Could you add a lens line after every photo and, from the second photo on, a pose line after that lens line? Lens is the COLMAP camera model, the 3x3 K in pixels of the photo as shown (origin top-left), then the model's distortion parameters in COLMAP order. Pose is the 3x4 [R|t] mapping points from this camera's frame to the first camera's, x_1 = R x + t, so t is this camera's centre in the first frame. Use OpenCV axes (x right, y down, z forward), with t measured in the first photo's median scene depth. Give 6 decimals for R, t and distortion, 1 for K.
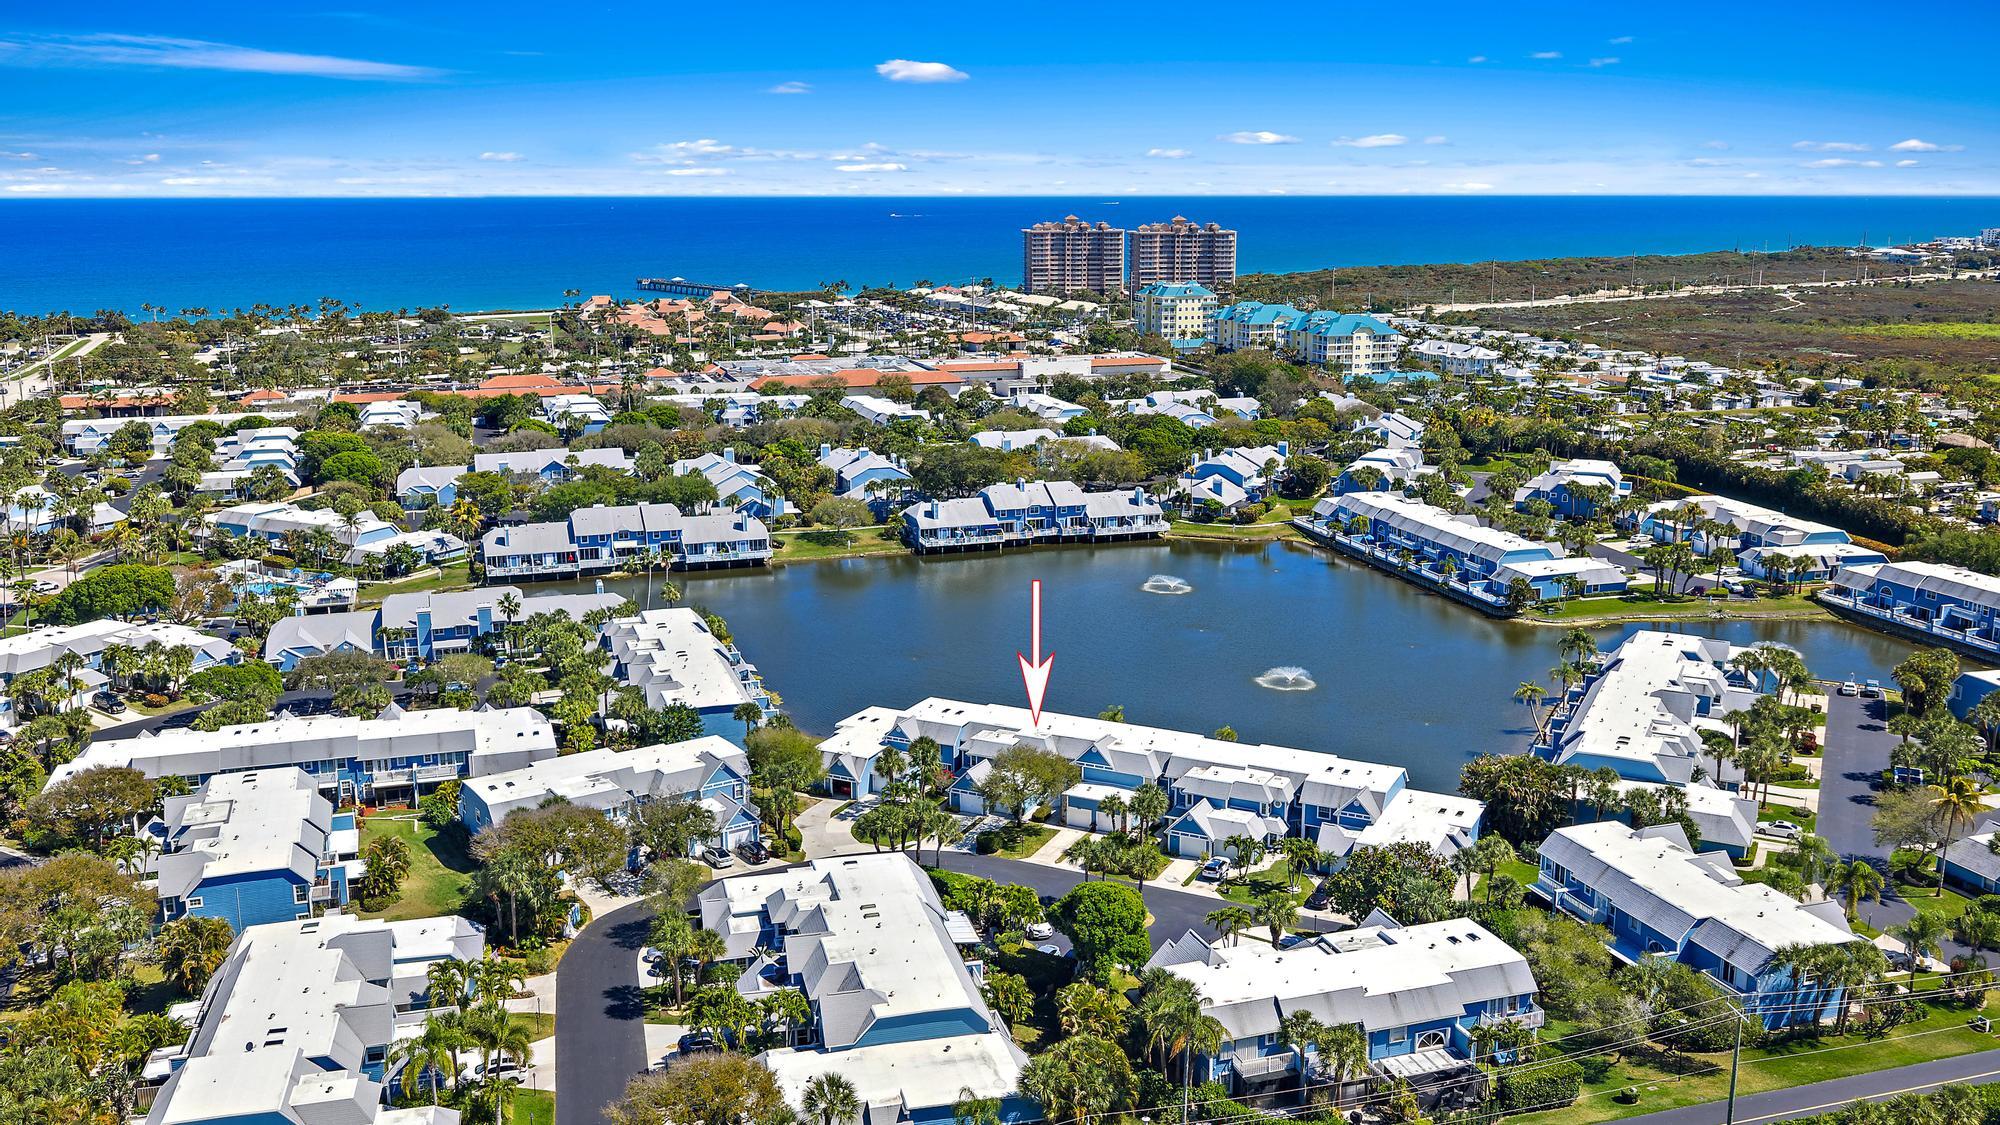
lens RADIAL K [[1574.8, 0, 1000.0], [0, 1574.8, 562.5], [0, 0, 1]] dist [0.002581, -0.001191]
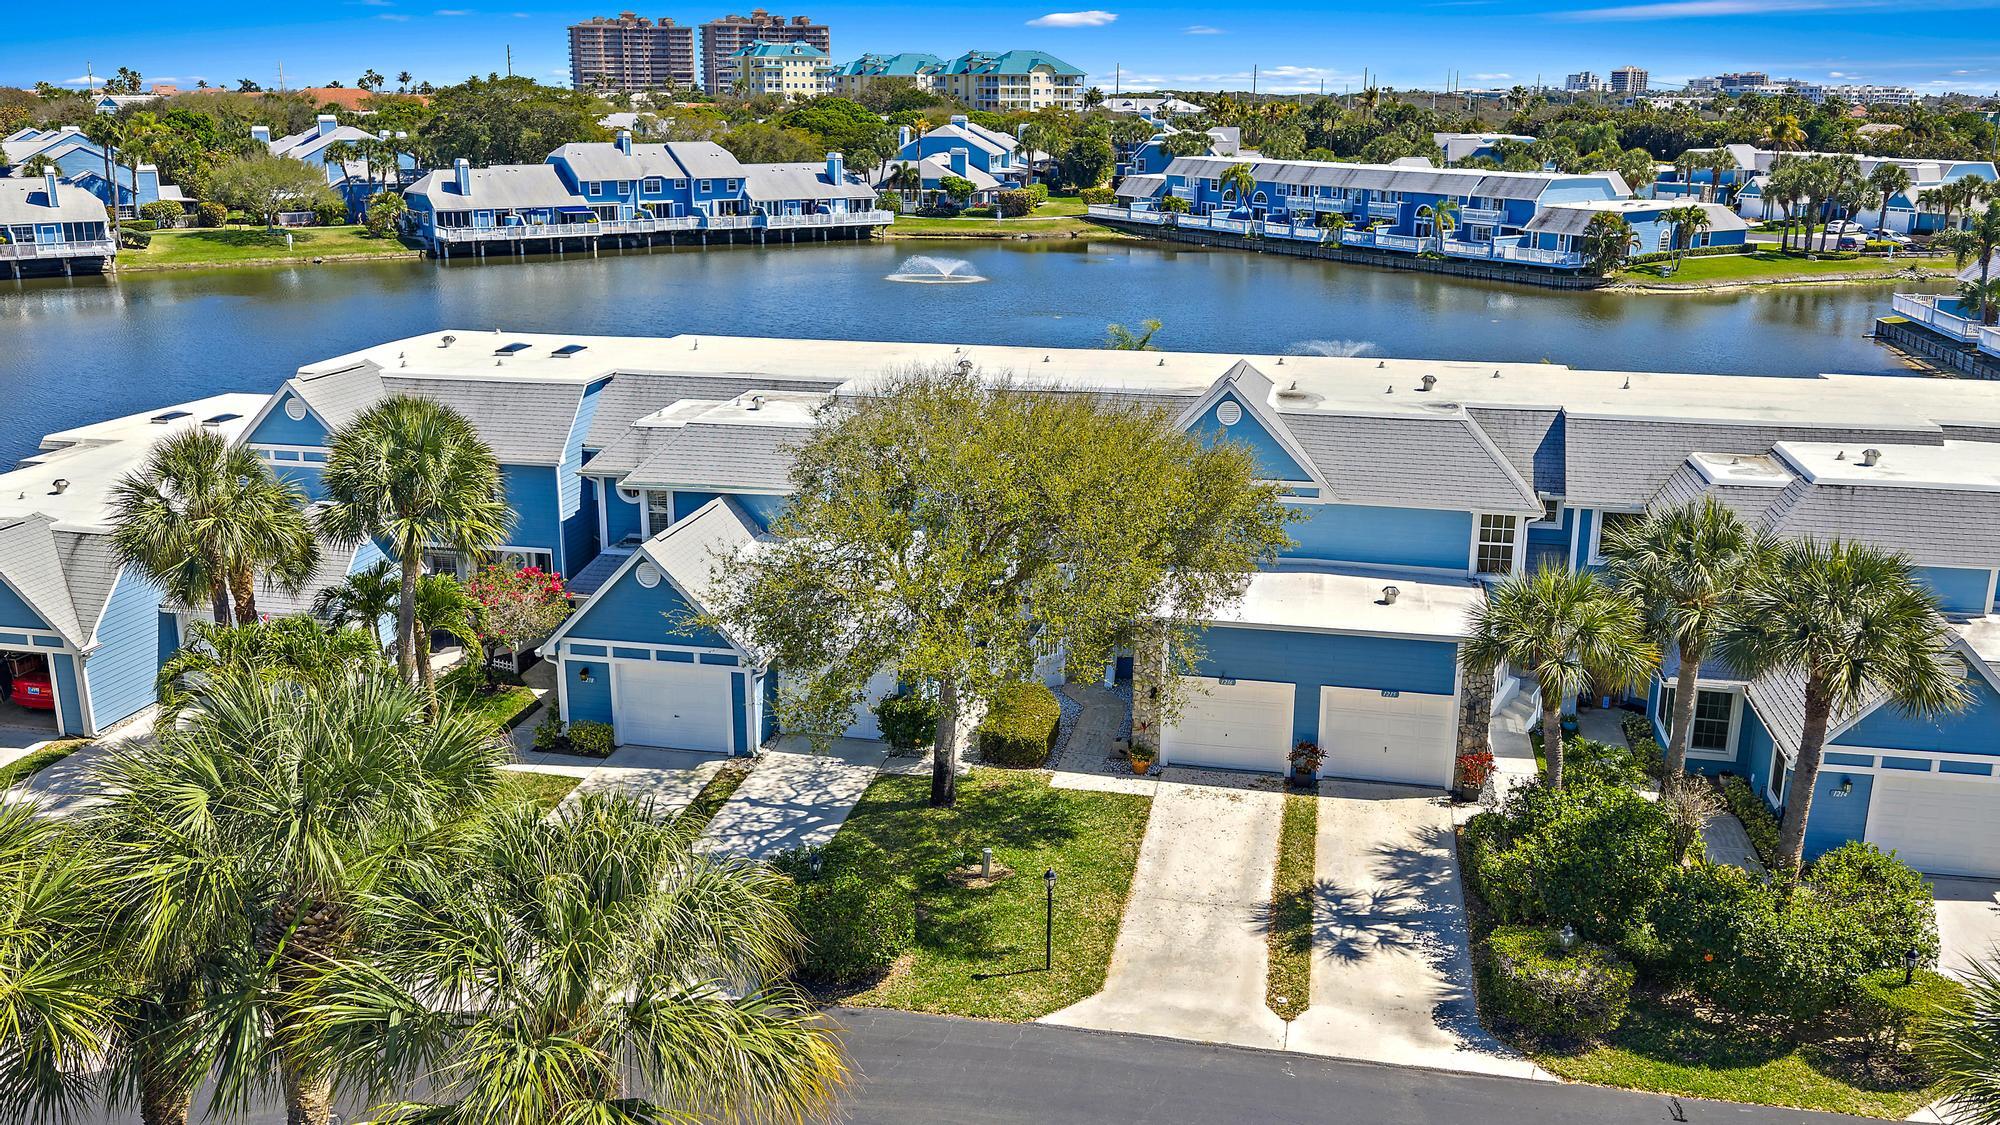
lens RADIAL K [[1574.8, 0, 1000.0], [0, 1574.8, 562.5], [0, 0, 1]] dist [0.002581, -0.001191]
pose [[0.961728, -0.061568, 0.267000, -0.016824], [0.044537, 0.996595, 0.069386, 0.066554], [-0.270363, -0.054839, 0.961195, 0.431637]]
